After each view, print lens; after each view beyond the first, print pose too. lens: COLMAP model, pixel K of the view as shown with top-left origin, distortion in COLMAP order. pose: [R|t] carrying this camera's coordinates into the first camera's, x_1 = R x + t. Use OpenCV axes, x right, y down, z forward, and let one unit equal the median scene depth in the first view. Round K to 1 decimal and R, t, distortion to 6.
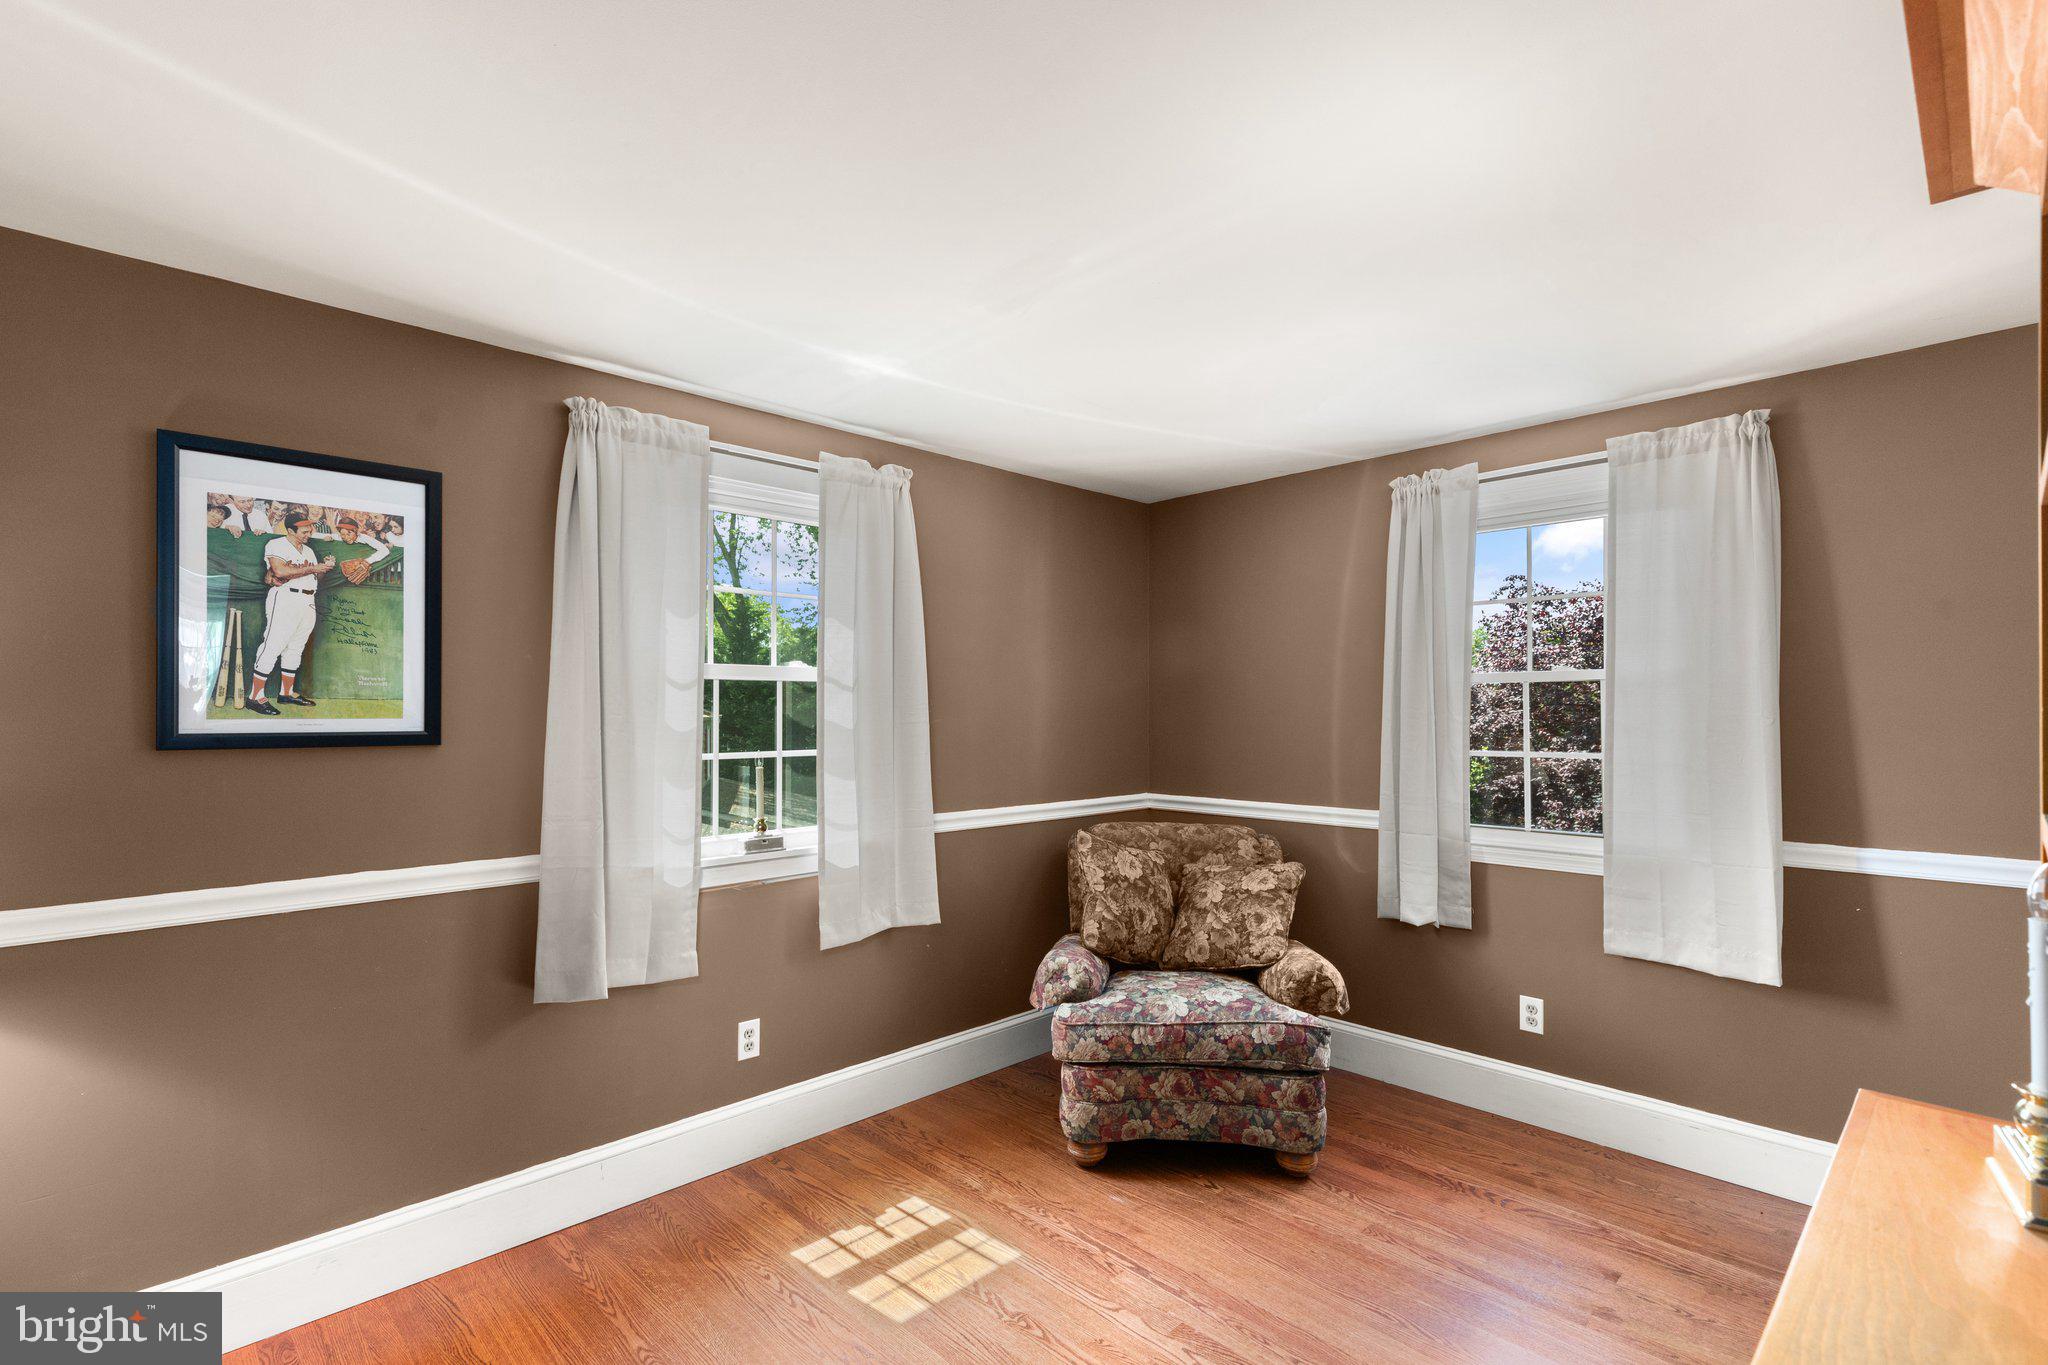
lens RADIAL K [[924.6, 0, 1025.7], [0, 924.6, 694.1], [0, 0, 1]] dist [0.001483, -0.000118]
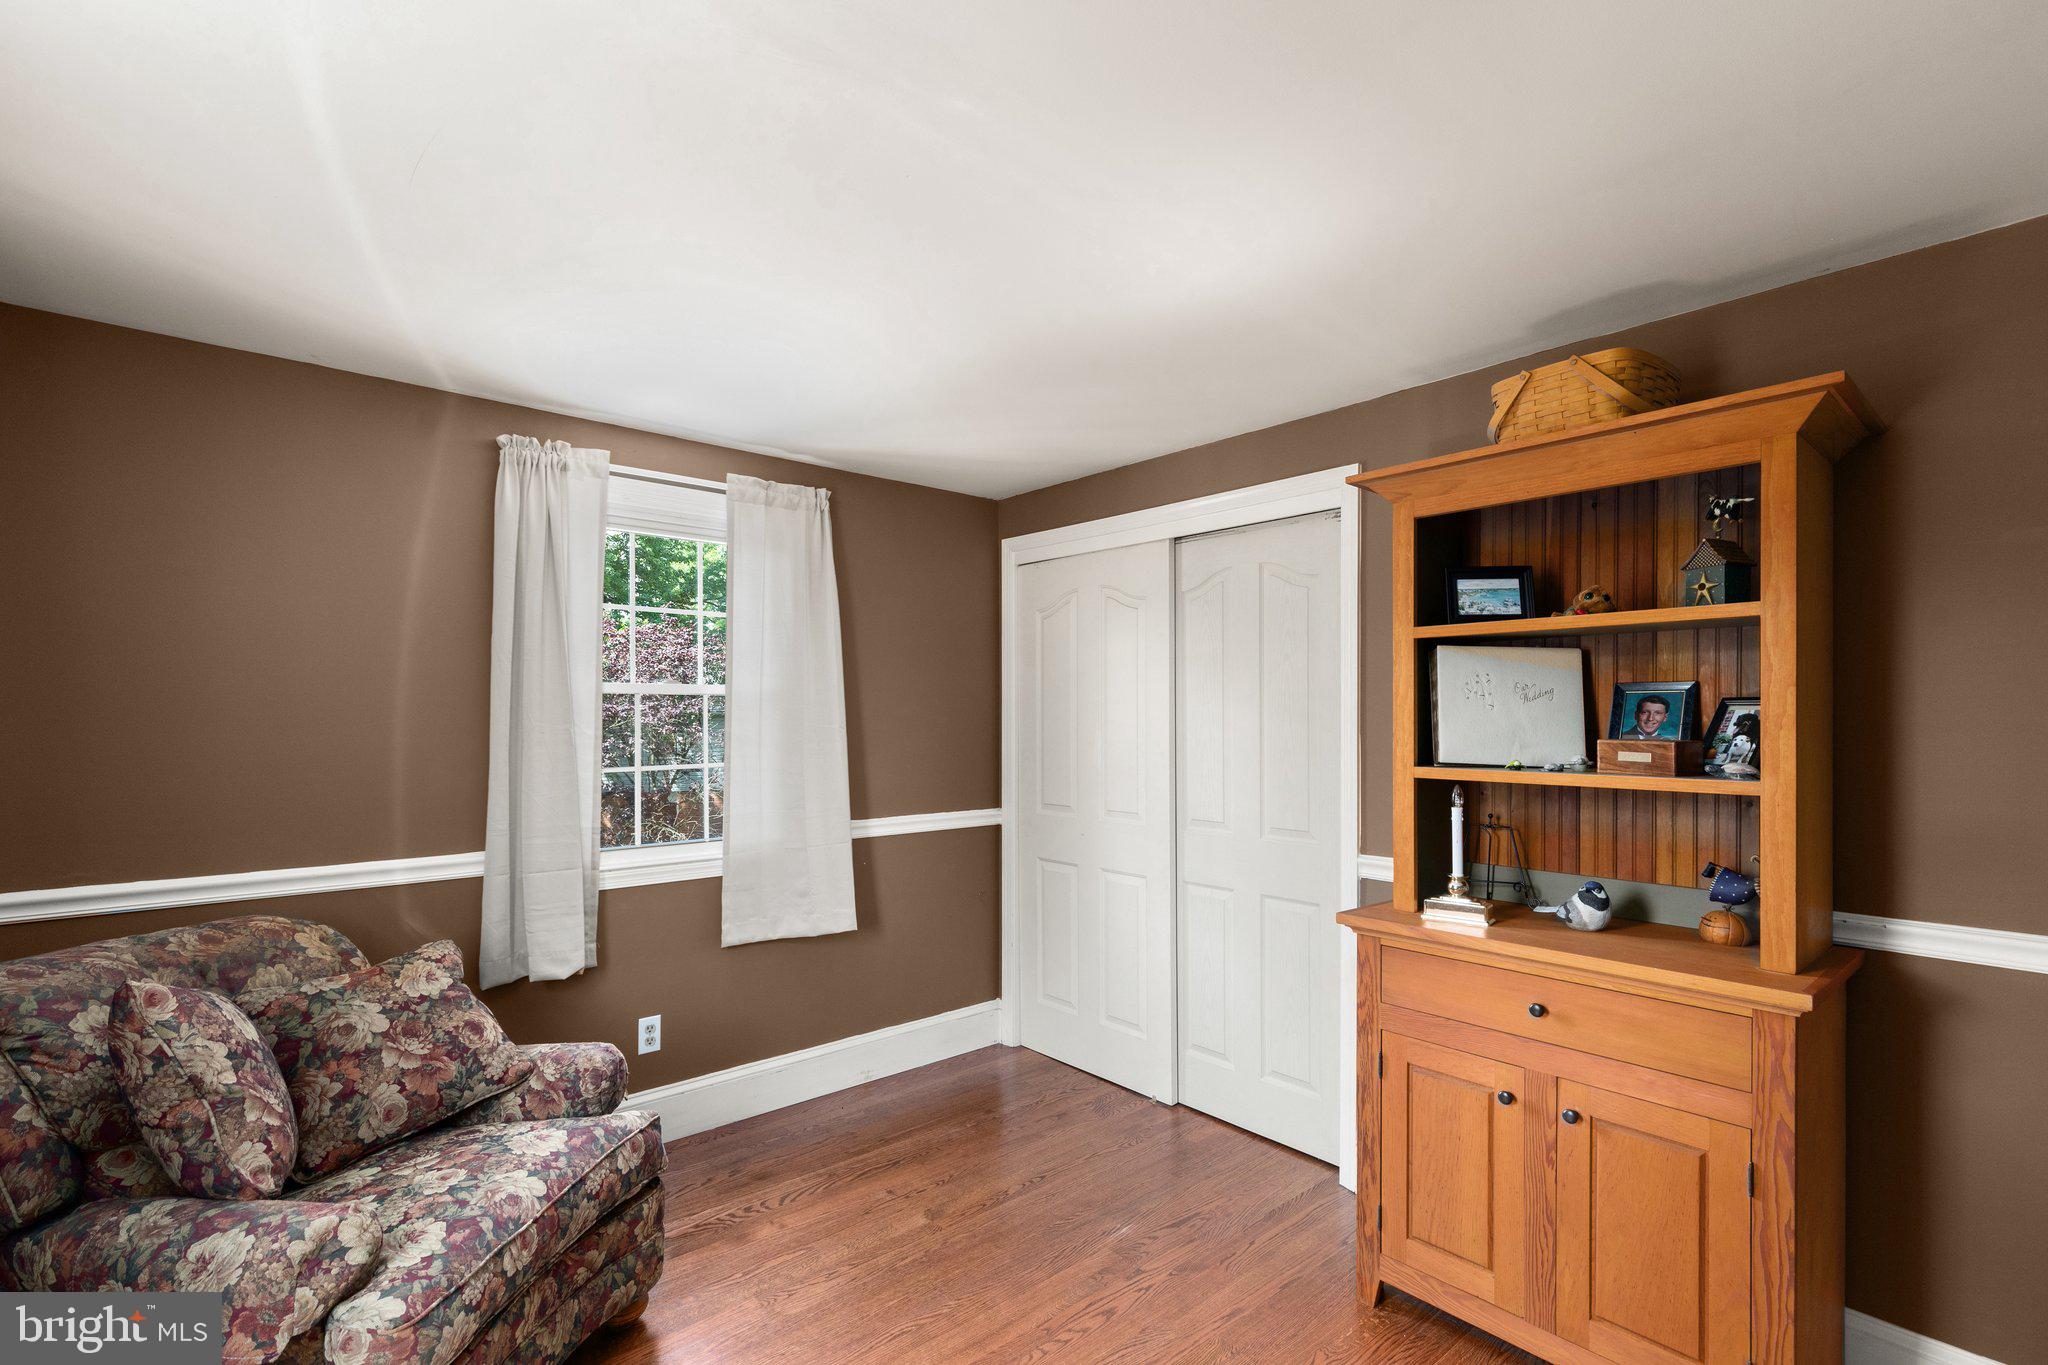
lens RADIAL K [[924.6, 0, 1025.0], [0, 924.6, 705.0], [0, 0, 1]] dist [0.001483, -0.000118]
pose [[0.064430, 0.015671, 0.997799, -0.417648], [-0.017954, 0.999733, -0.014542, 0.005914], [-0.997761, -0.016977, 0.064694, 0.561356]]
